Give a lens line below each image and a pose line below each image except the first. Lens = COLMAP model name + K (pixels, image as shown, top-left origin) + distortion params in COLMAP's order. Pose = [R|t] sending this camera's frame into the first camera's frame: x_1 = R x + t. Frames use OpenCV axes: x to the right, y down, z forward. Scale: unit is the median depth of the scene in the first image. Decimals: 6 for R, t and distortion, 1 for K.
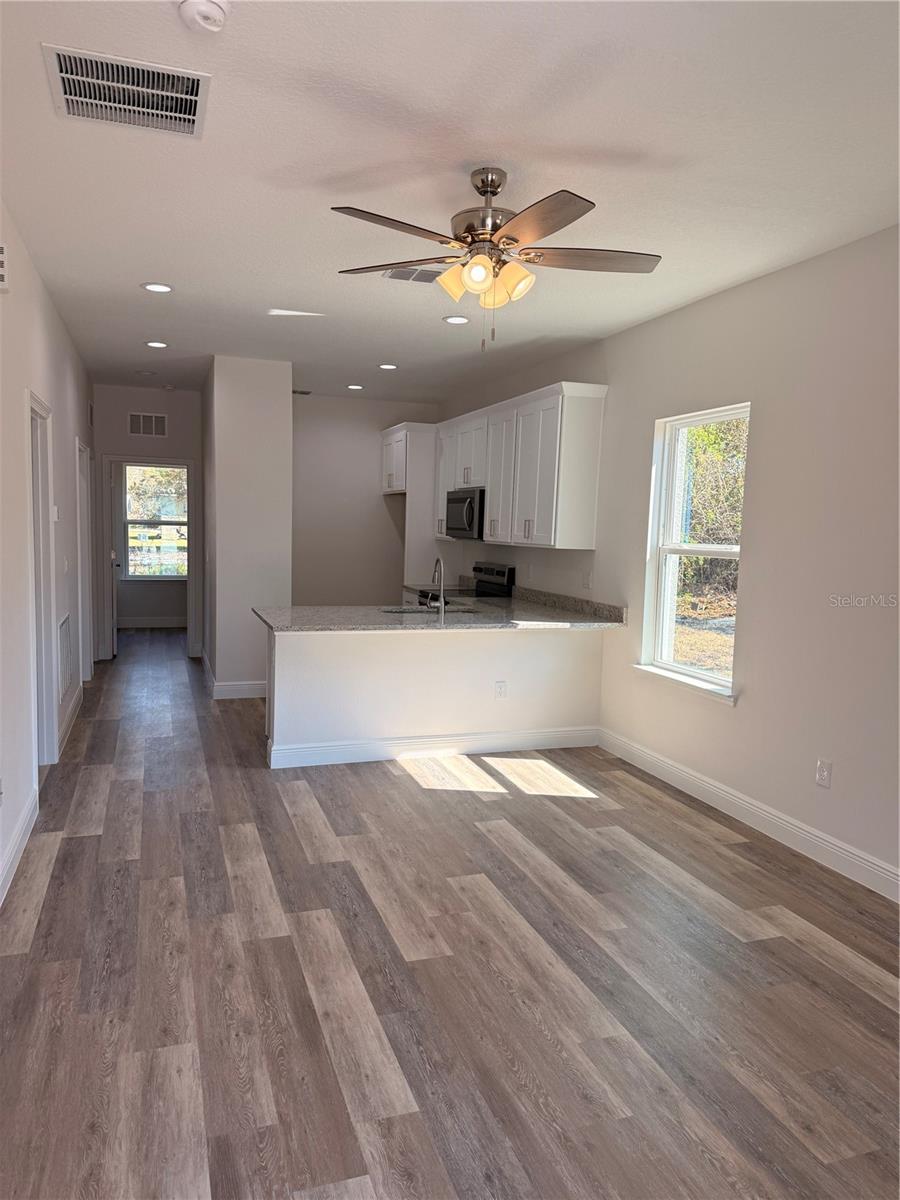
lens RADIAL K [[857.9, 0, 450.0], [0, 857.9, 600.0], [0, 0, 1]] dist [0.078078, -0.090851]
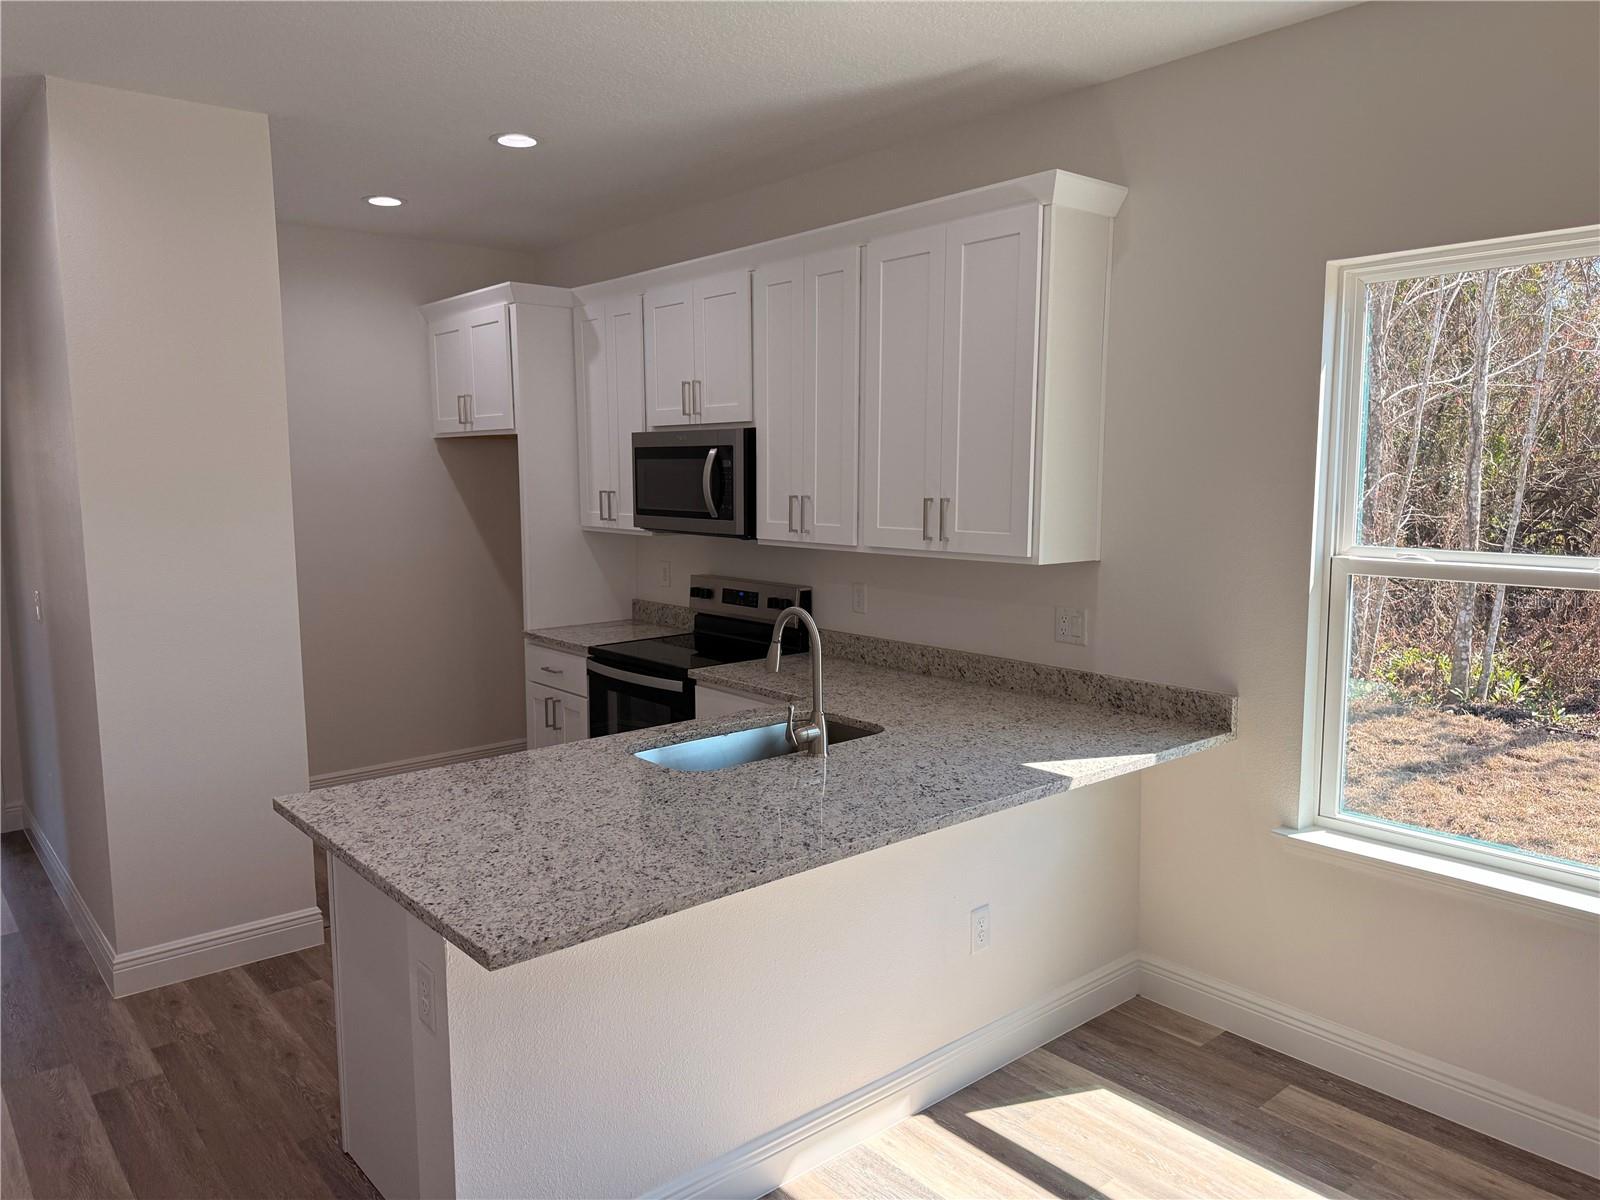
lens RADIAL K [[1143.8, 0, 798.2], [0, 1143.8, 593.4], [0, 0, 1]] dist [0.078078, -0.090851]
pose [[0.930687, -0.073683, 0.358319, -0.239292], [0.063177, 0.997162, 0.040957, -0.093709], [-0.360320, -0.015481, 0.932700, 0.611181]]
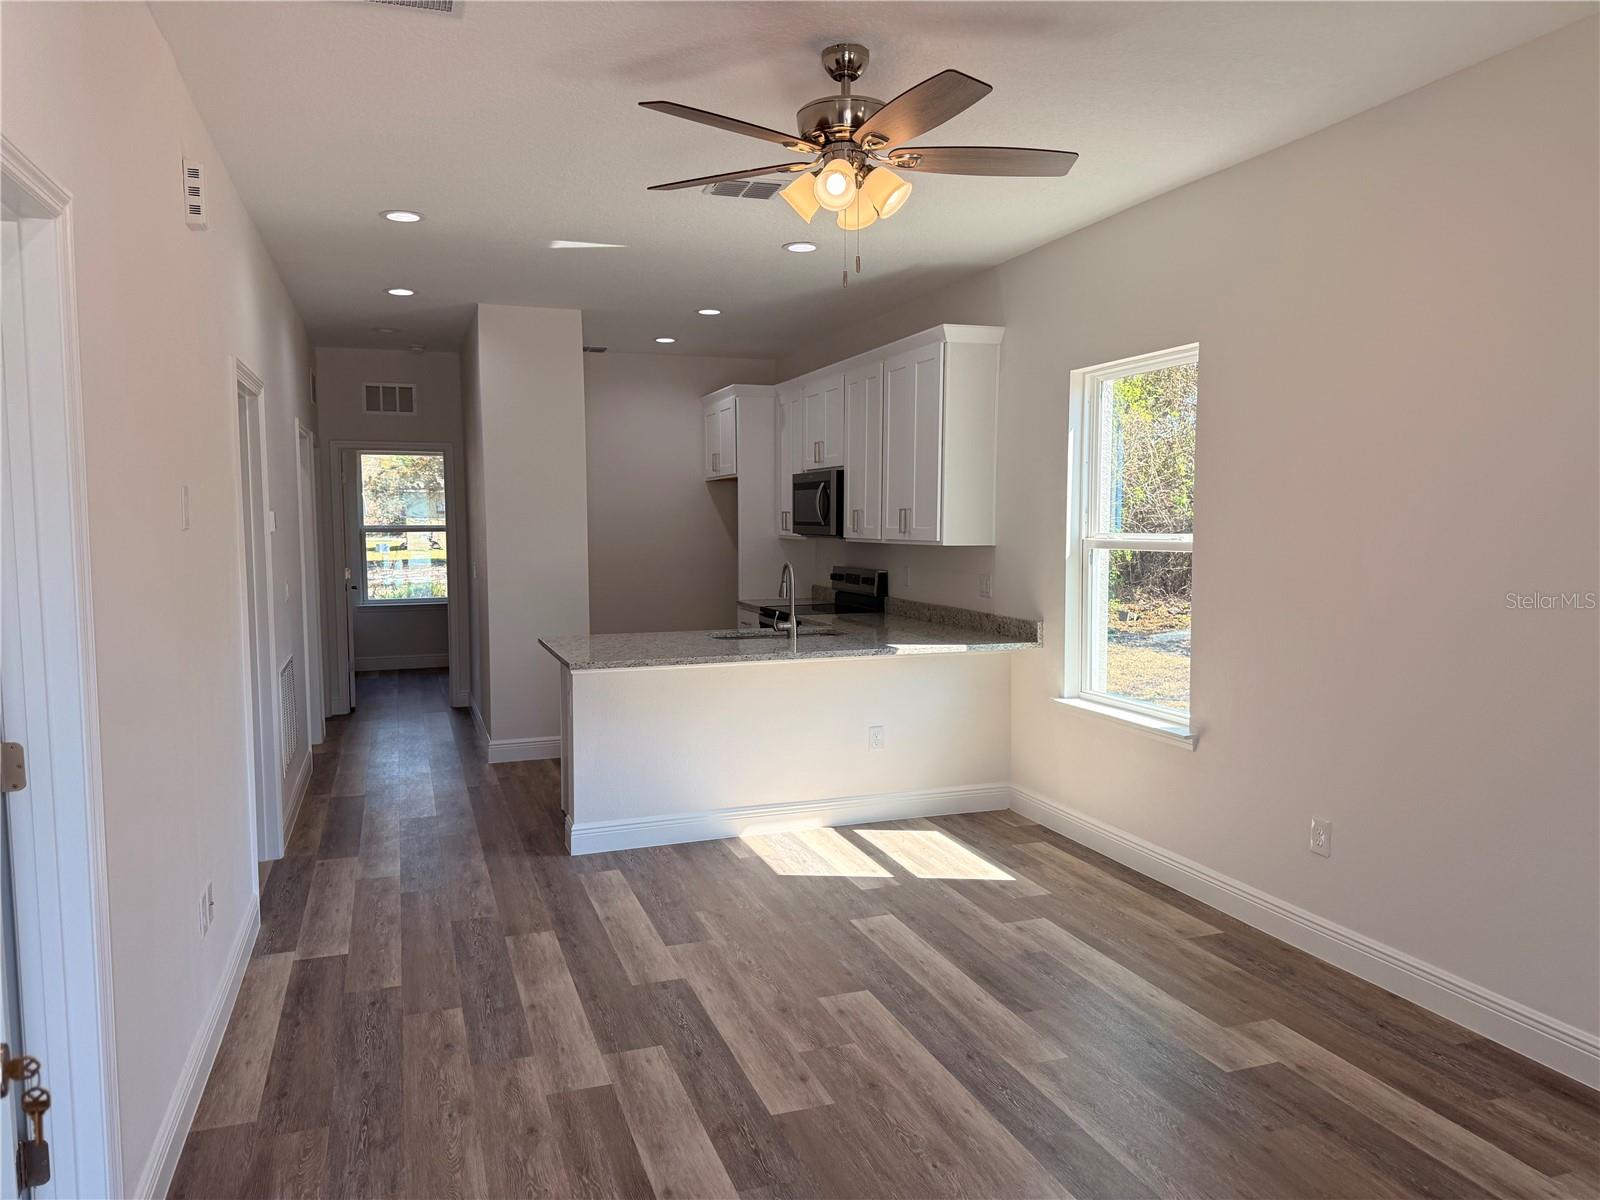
lens RADIAL K [[1143.8, 0, 798.2], [0, 1143.8, 593.4], [0, 0, 1]] dist [0.078078, -0.090851]
pose [[0.999436, -0.033104, 0.005656, -0.012001], [0.033216, 0.999225, -0.021138, -0.002112], [-0.004952, 0.021314, 0.999761, 0.006768]]
